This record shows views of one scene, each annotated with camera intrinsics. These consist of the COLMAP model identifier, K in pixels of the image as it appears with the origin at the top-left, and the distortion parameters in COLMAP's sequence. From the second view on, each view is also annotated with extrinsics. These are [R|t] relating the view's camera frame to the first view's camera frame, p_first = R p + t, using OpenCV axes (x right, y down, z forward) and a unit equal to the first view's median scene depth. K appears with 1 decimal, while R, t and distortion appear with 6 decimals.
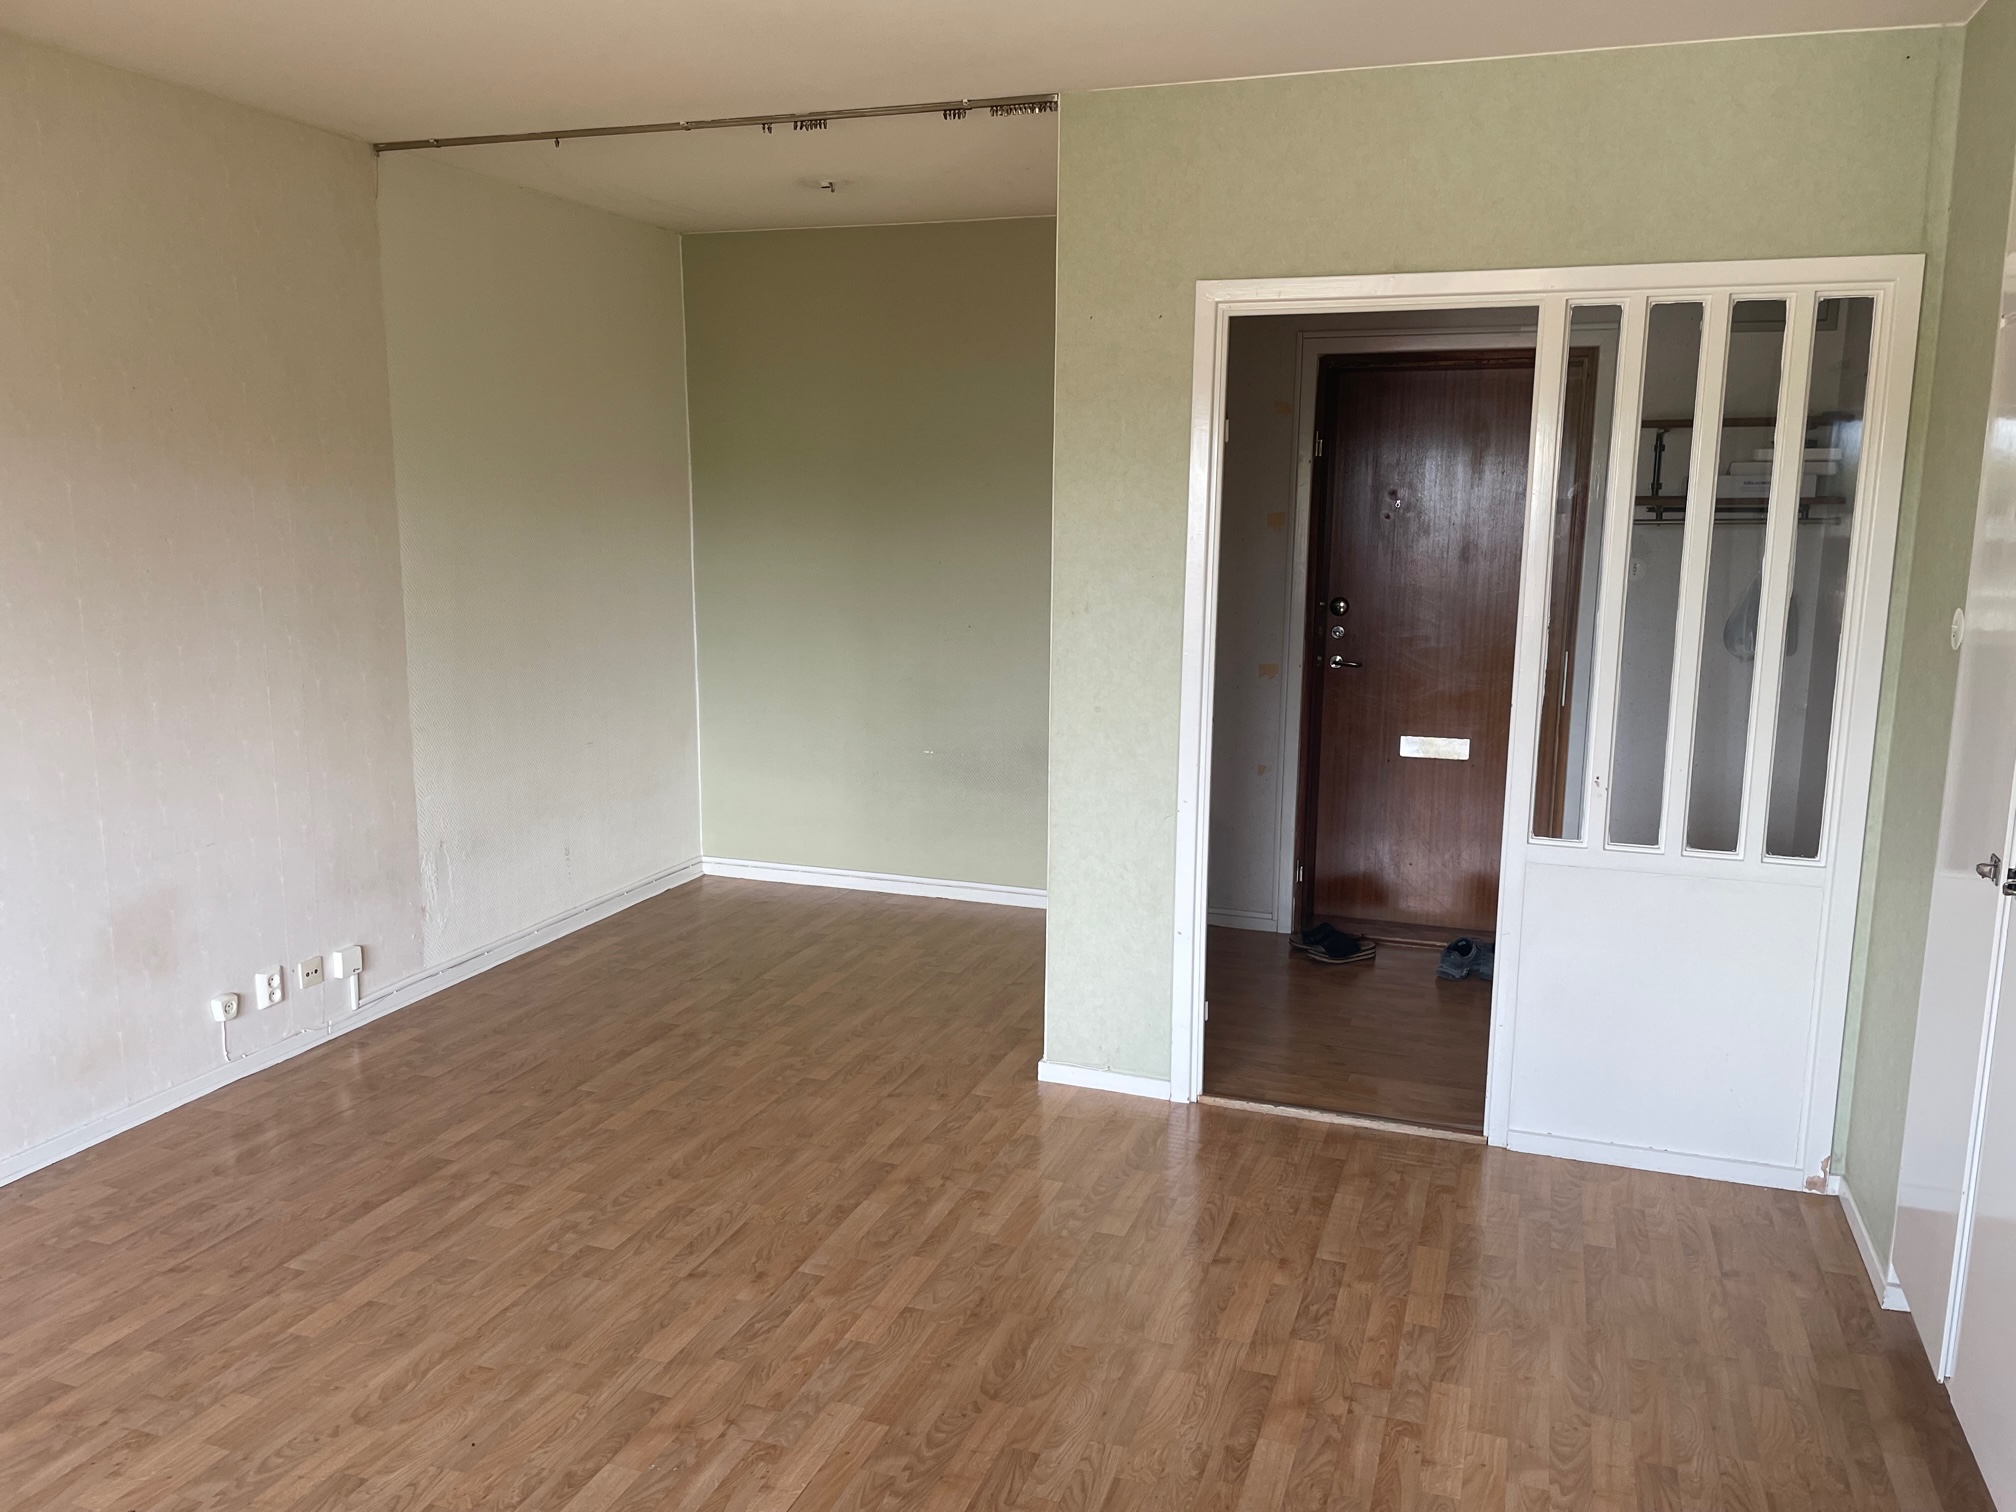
lens RADIAL K [[1486.8, 0, 1022.8], [0, 1486.8, 776.7], [0, 0, 1]] dist [0.060140, -0.086930]
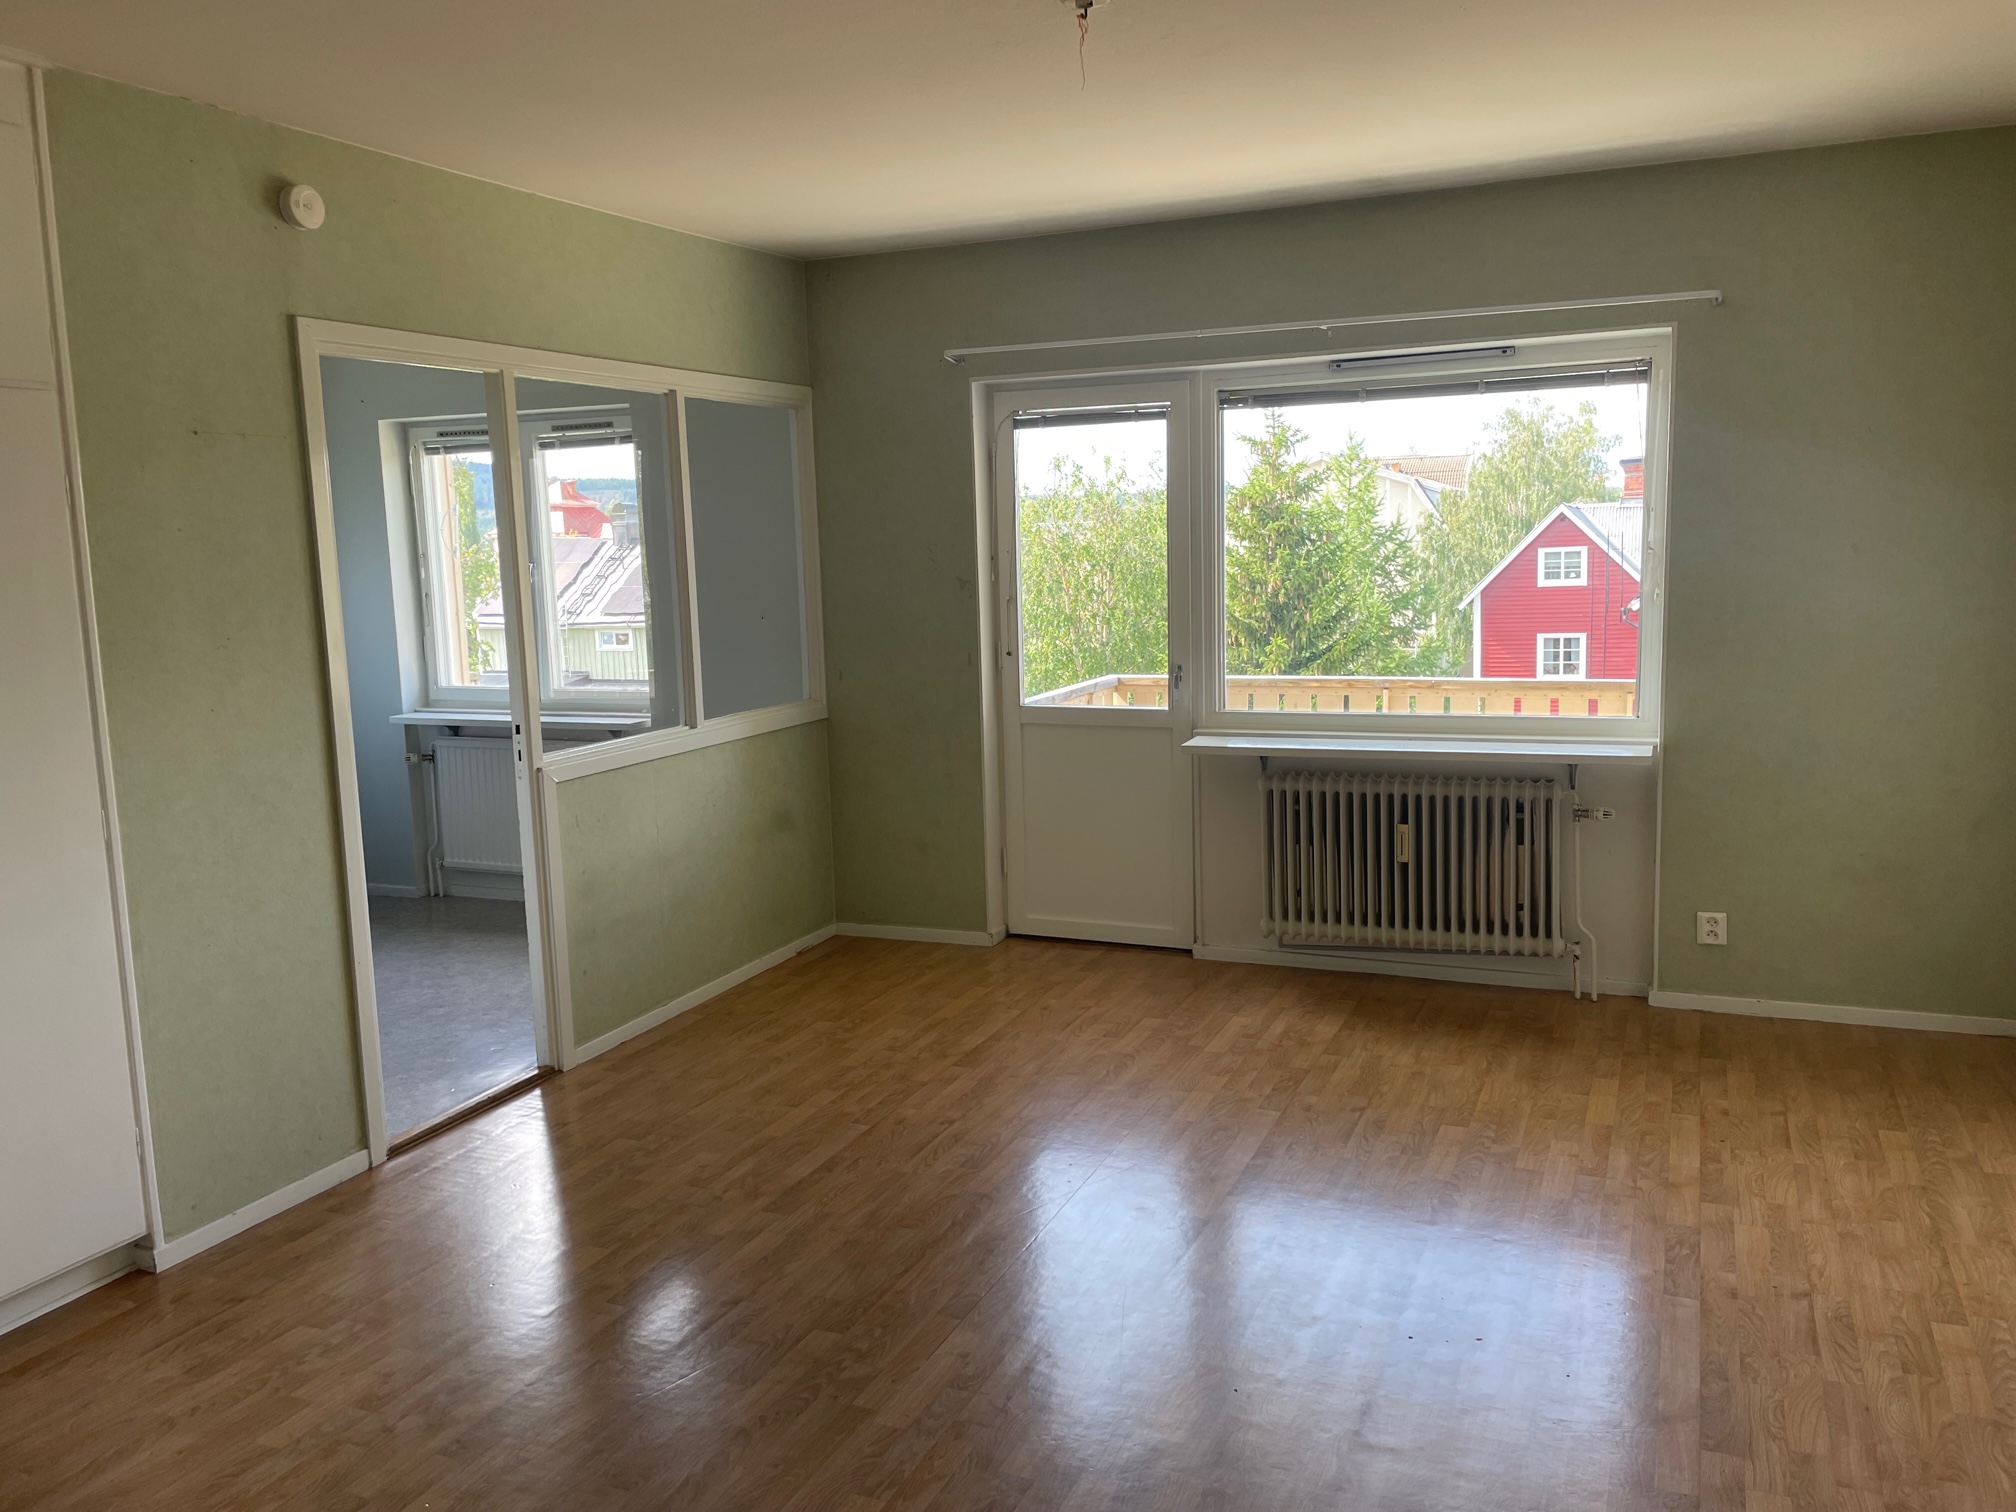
lens RADIAL K [[1486.8, 0, 1038.7], [0, 1486.8, 757.7], [0, 0, 1]] dist [0.060140, -0.086930]
pose [[-0.996883, 0.005139, 0.078722, -0.346481], [0.030150, 0.946945, 0.319978, -0.177384], [-0.072901, 0.321354, -0.944149, 0.984357]]
